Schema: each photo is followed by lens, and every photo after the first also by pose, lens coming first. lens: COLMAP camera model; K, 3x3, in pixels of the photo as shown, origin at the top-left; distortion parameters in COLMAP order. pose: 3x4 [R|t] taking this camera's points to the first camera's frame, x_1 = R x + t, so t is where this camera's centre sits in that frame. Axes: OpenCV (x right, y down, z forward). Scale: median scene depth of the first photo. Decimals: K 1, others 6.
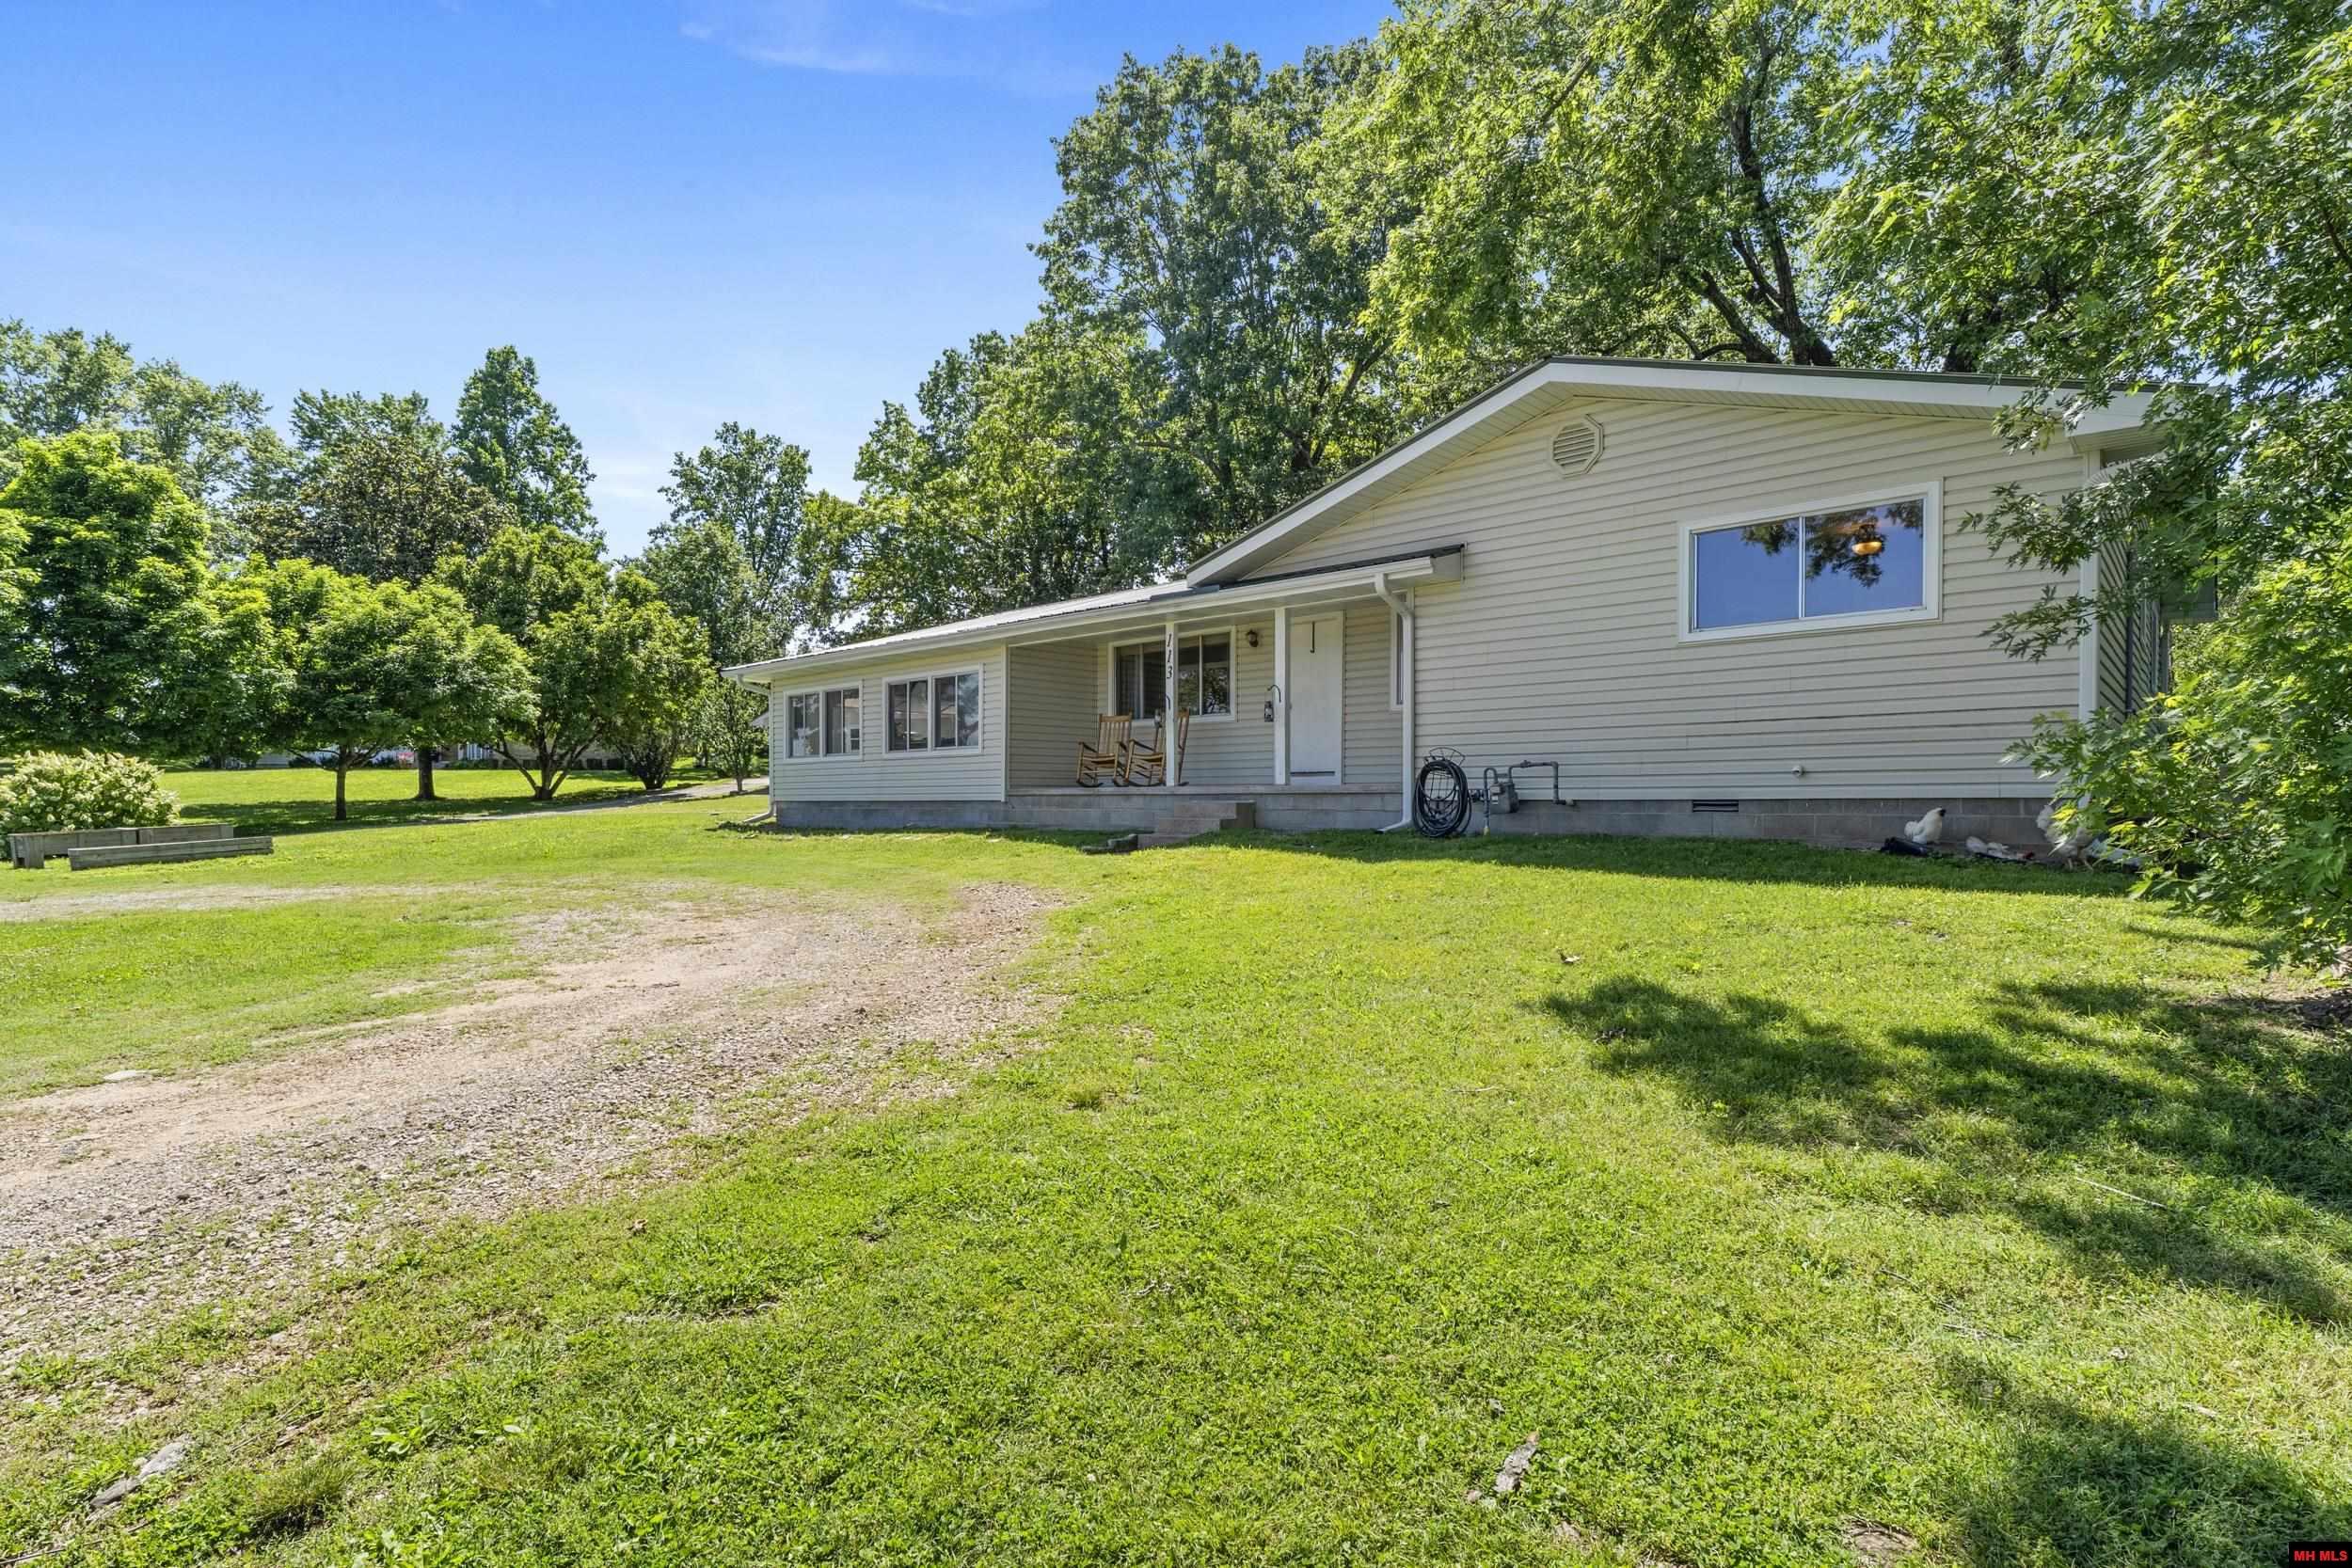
lens RADIAL K [[1149.1, 0, 1173.6], [0, 1149.1, 796.0], [0, 0, 1]] dist [0.001418, 0.000022]
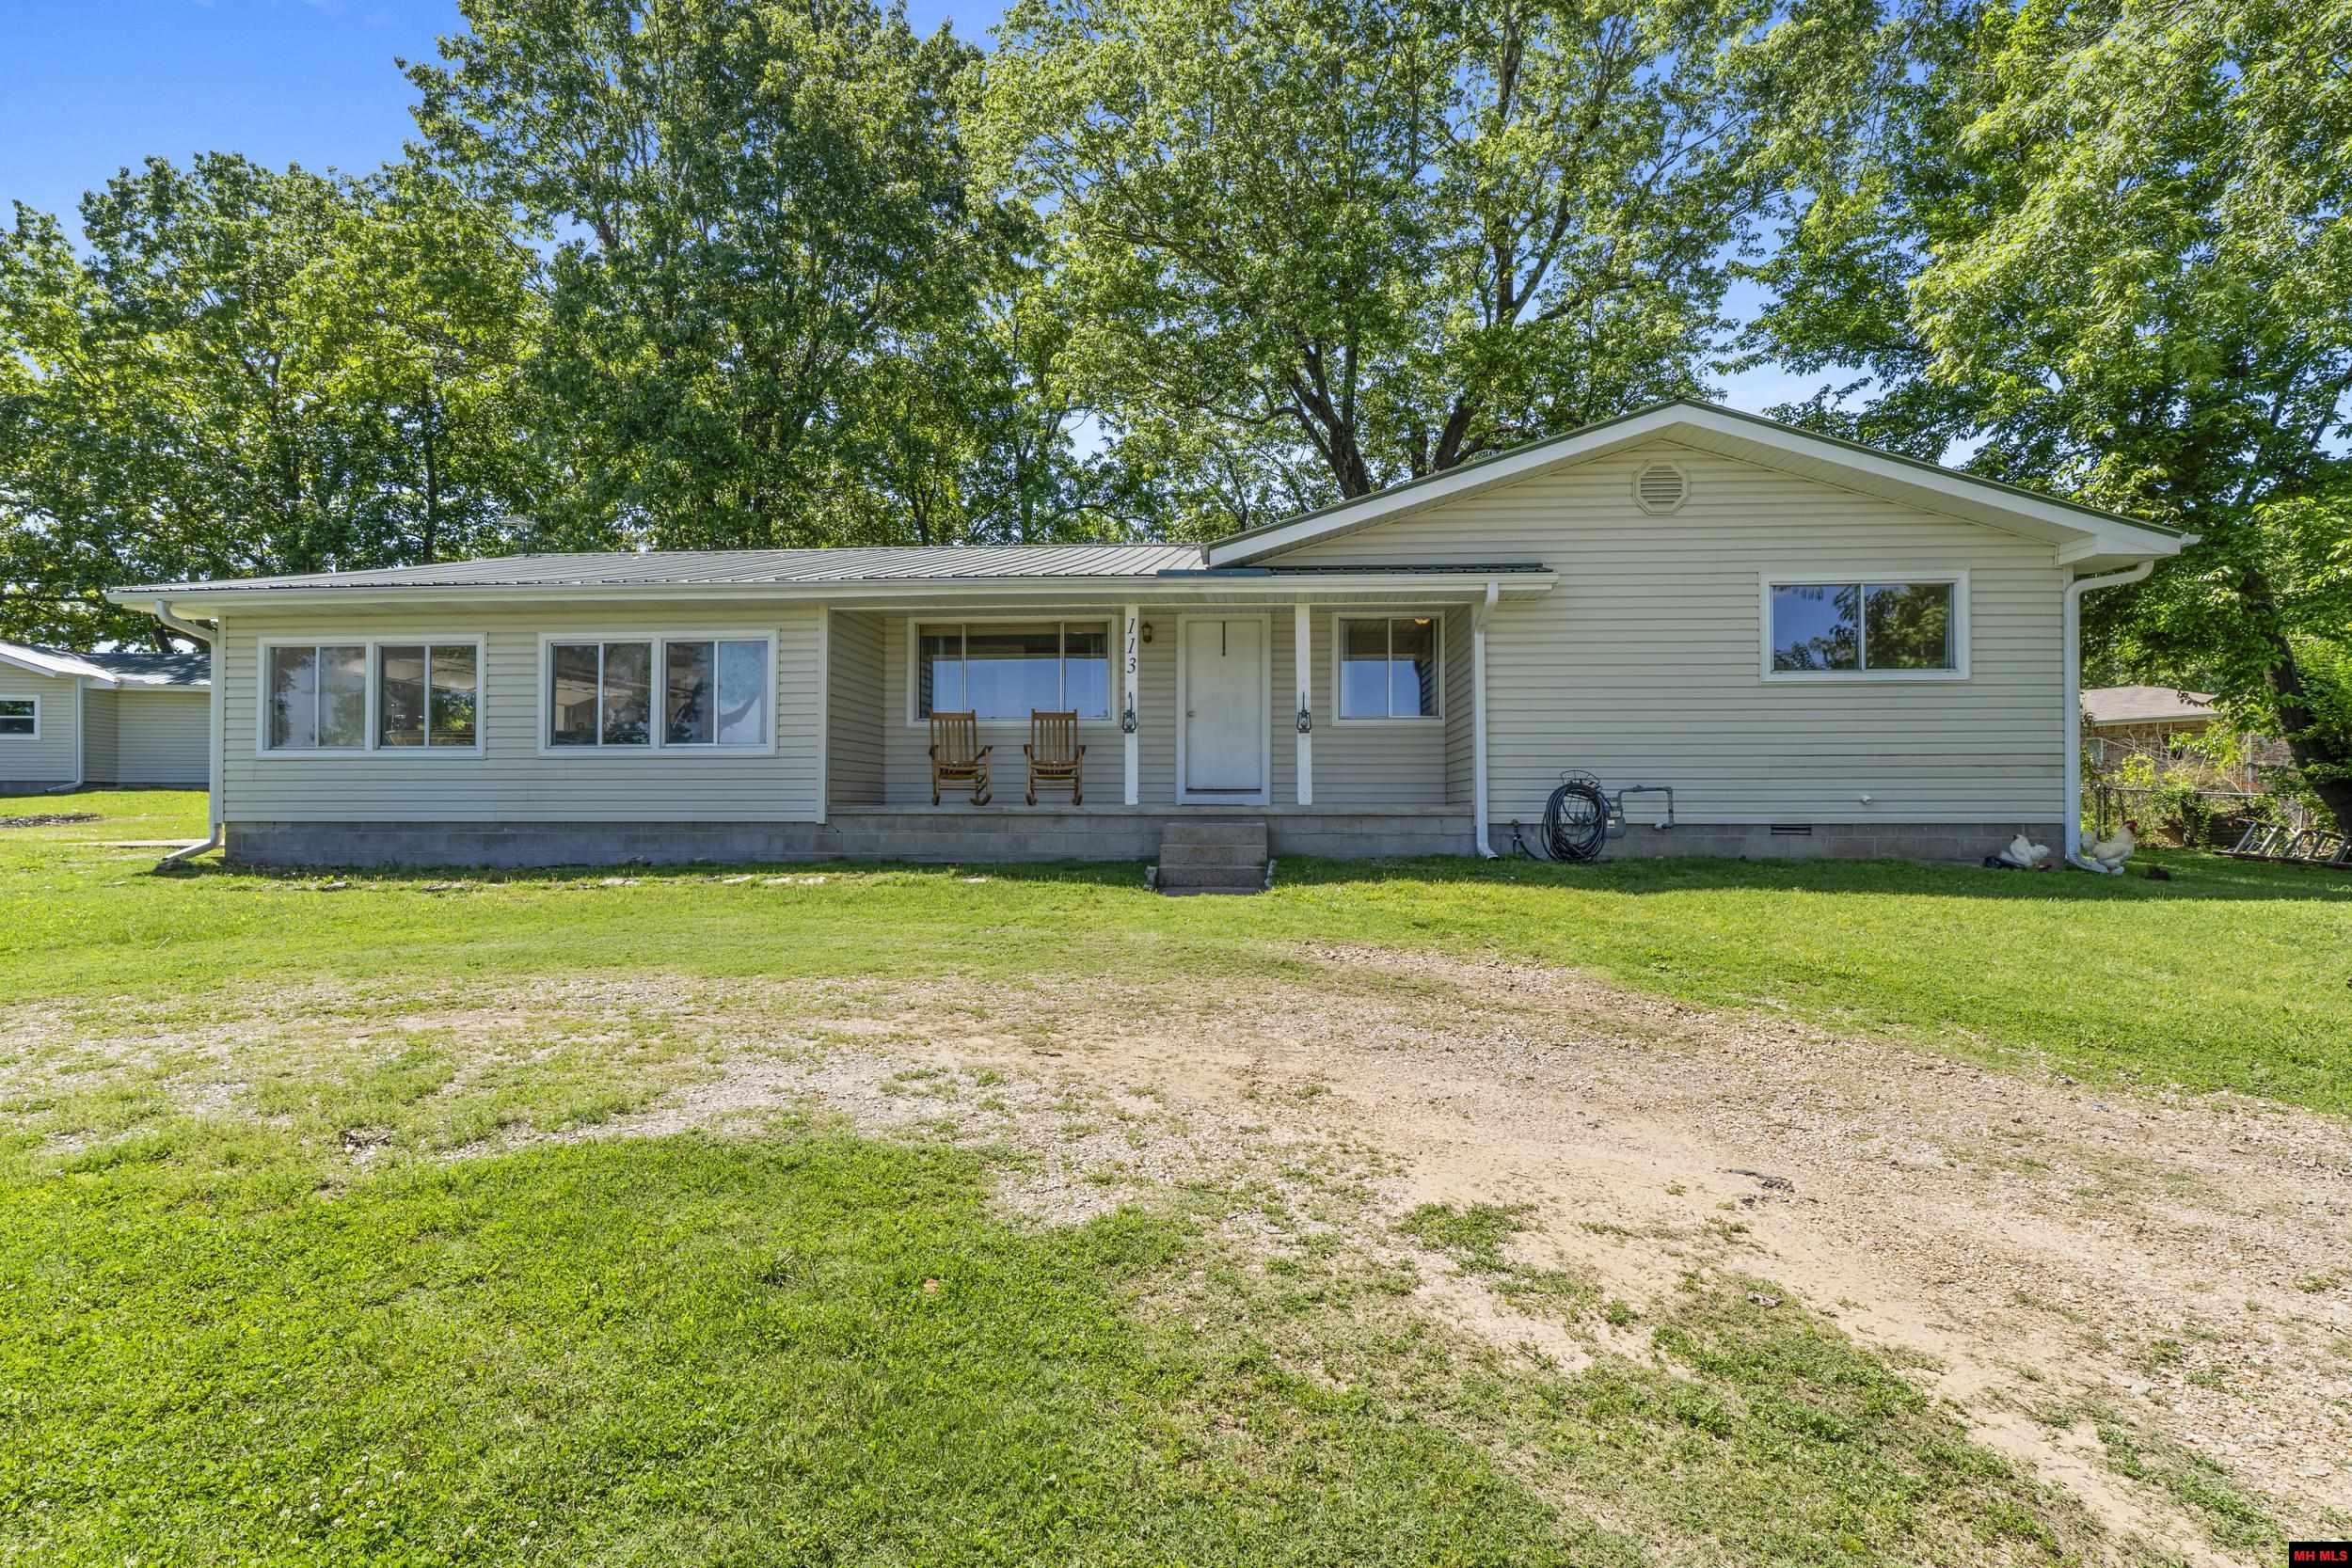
lens RADIAL K [[1137.4, 0, 1176.0], [0, 1137.4, 784.0], [0, 0, 1]] dist [-0.001347, -0.000267]
pose [[0.787999, 0.014405, 0.615508, -0.370698], [-0.003538, 0.999816, -0.018870, -0.006778], [-0.615666, 0.012692, 0.787905, 0.266341]]
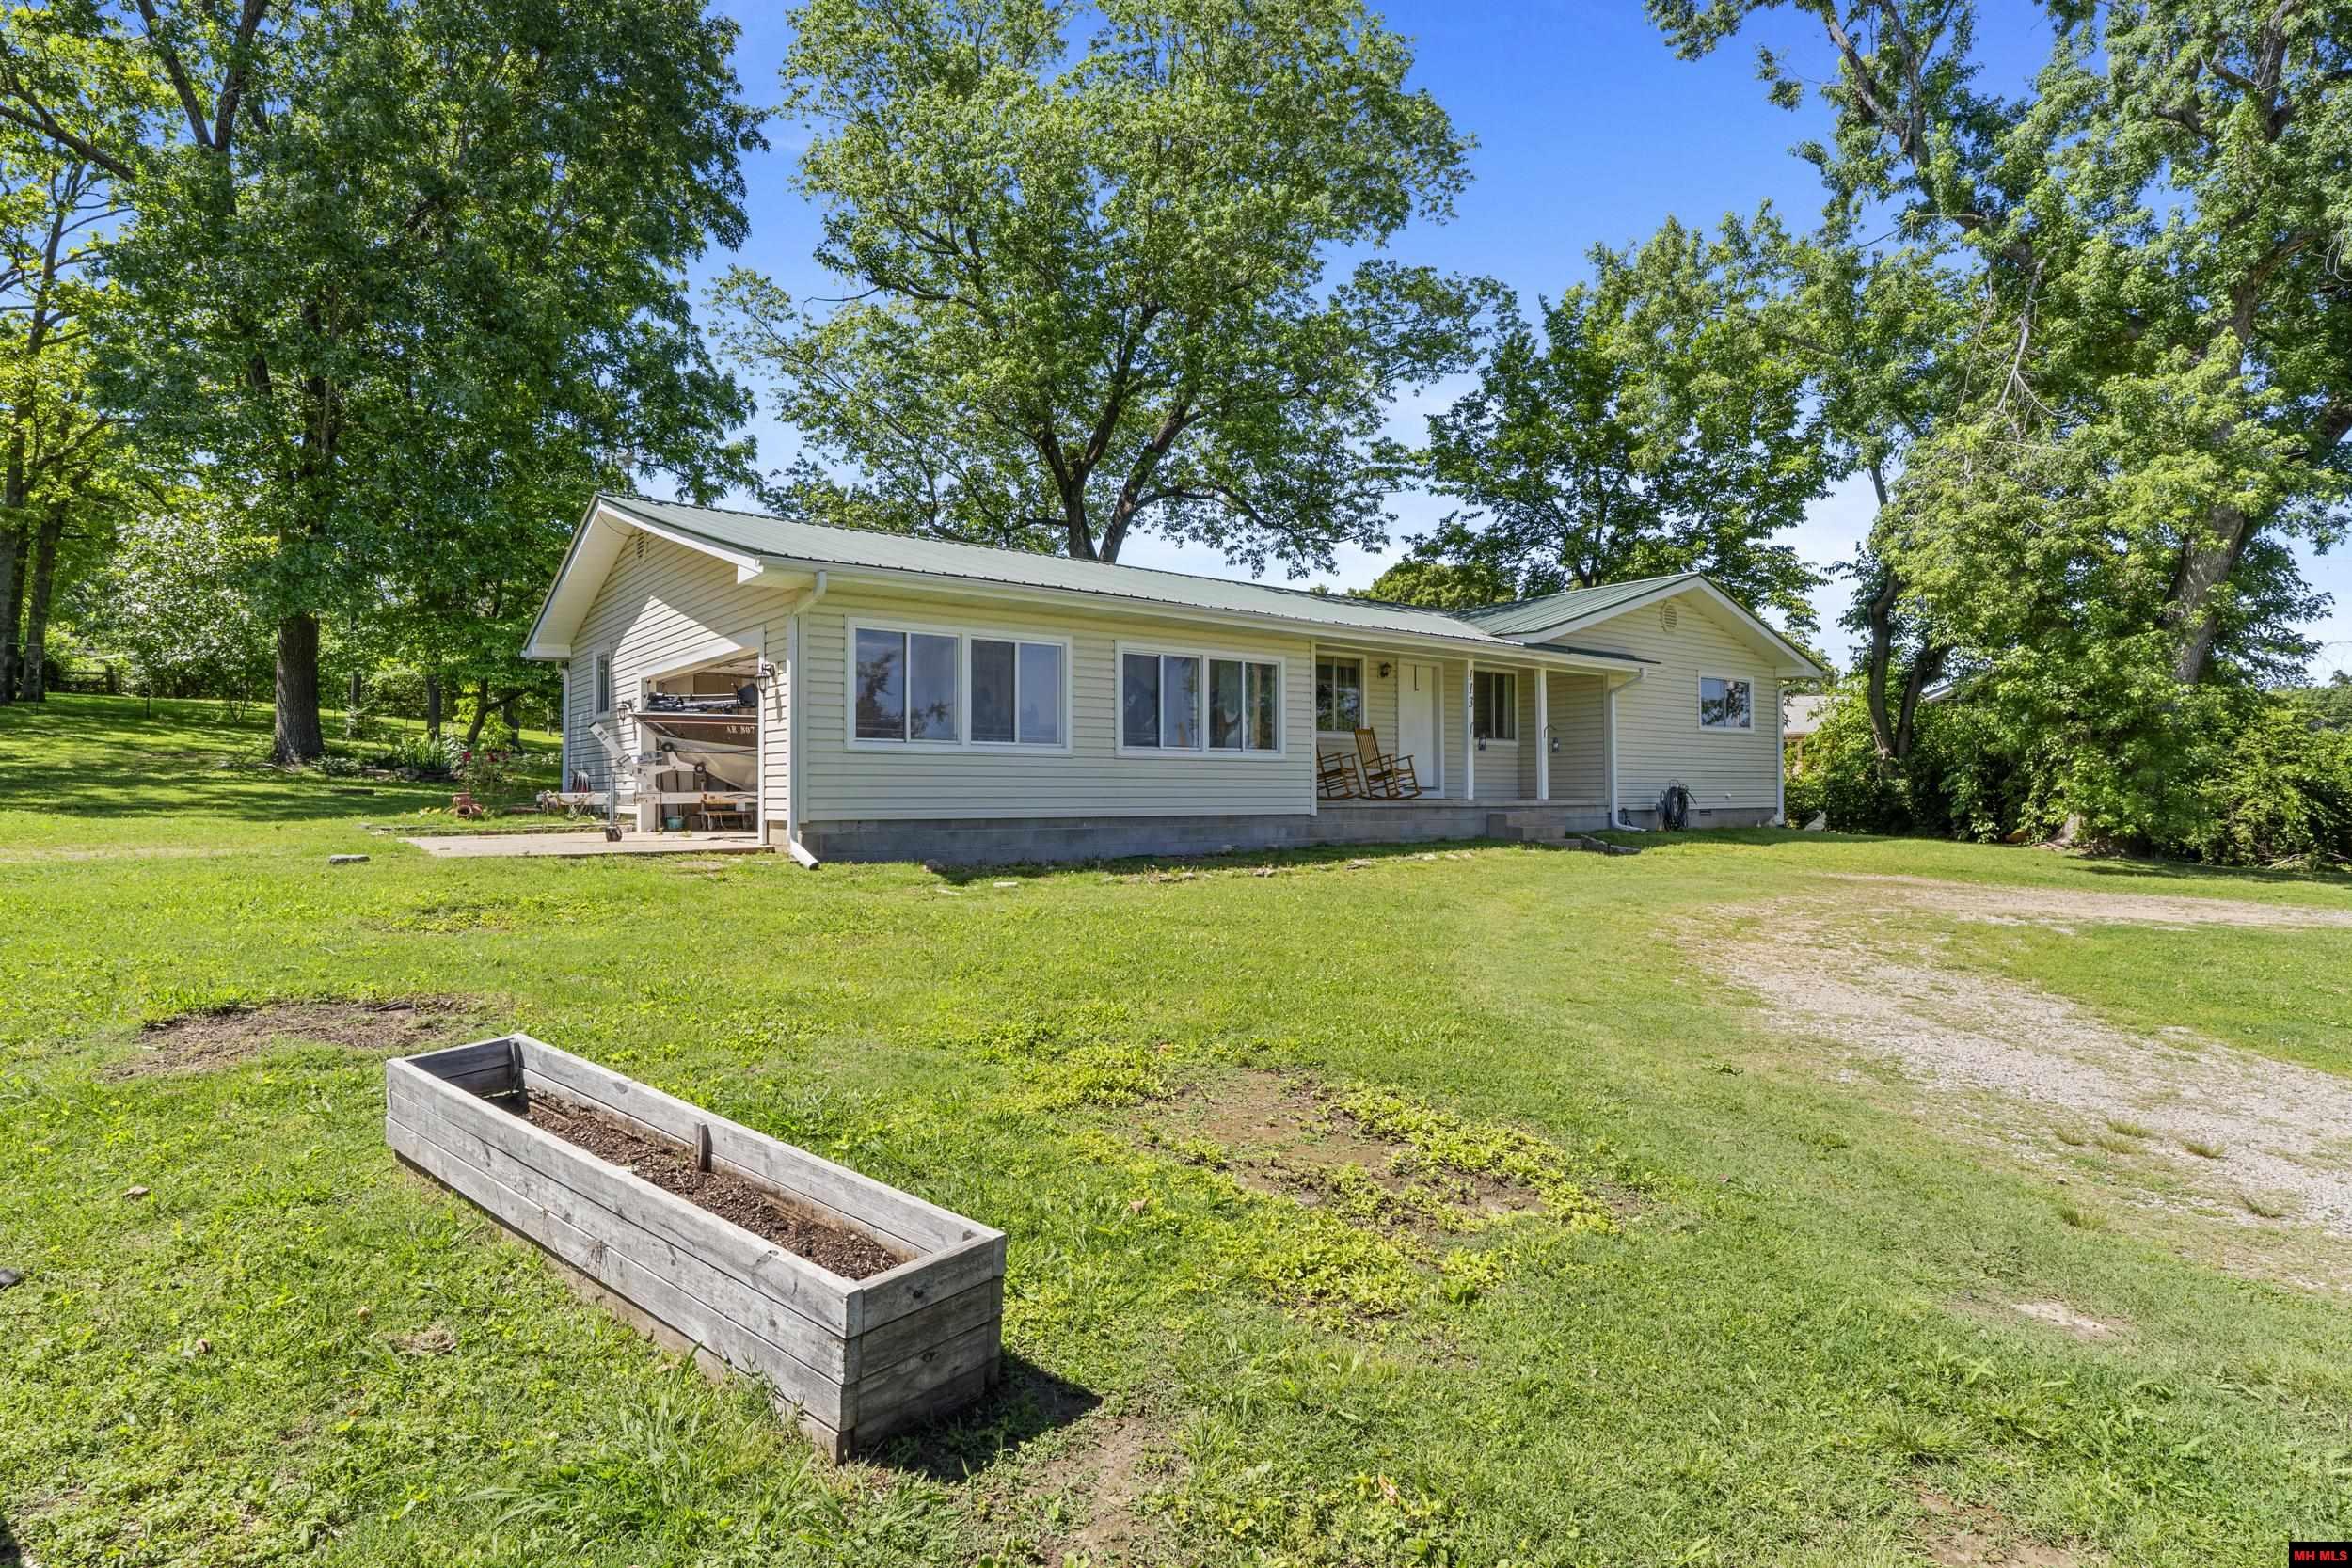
lens RADIAL K [[1279.6, 0, 1165.9], [0, 1279.6, 791.2], [0, 0, 1]] dist [-0.014013, 0.000560]
pose [[0.164811, 0.011224, 0.986261, -1.036590], [0.004524, 0.999916, -0.012136, -0.002000], [-0.986315, 0.006462, 0.164746, 0.851270]]
